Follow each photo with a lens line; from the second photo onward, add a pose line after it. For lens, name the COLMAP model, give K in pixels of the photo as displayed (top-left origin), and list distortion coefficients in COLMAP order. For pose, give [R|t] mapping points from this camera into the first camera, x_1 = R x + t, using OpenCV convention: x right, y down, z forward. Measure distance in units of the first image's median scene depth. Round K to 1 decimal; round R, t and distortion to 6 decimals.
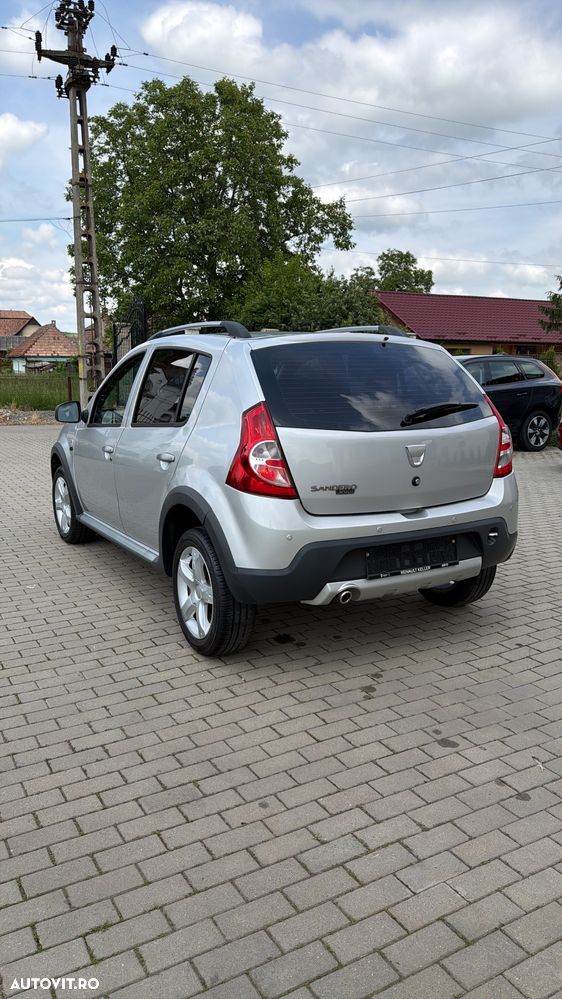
lens RADIAL K [[737.3, 0, 283.2], [0, 737.3, 499.9], [0, 0, 1]] dist [0.064959, -0.100481]
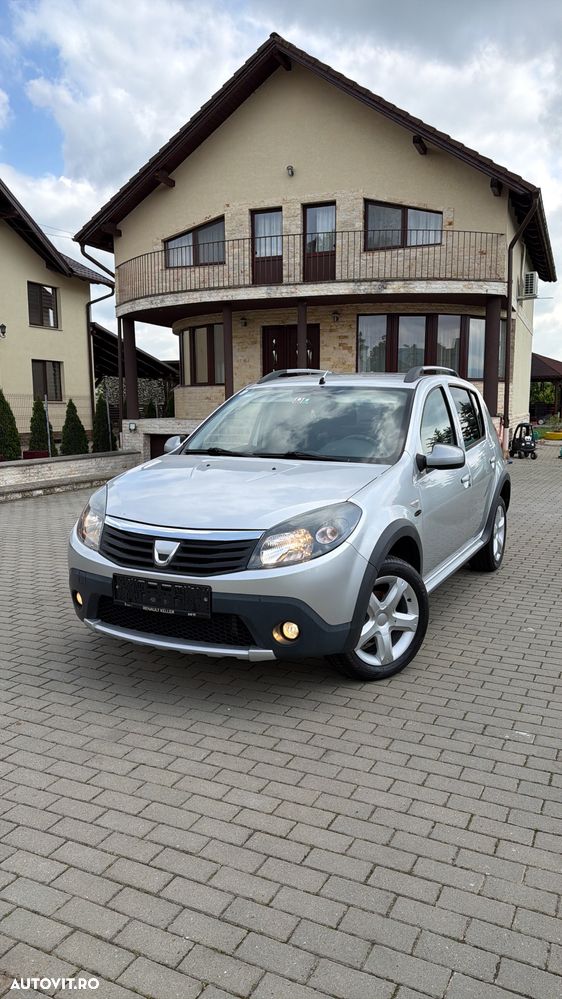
lens RADIAL K [[744.0, 0, 281.0], [0, 744.0, 499.5], [0, 0, 1]] dist [0.042614, -0.065254]
pose [[-0.571051, -0.099140, 0.814906, -0.264925], [0.135155, 0.967780, 0.212449, -0.082471], [-0.809712, 0.231458, -0.539253, 0.501348]]
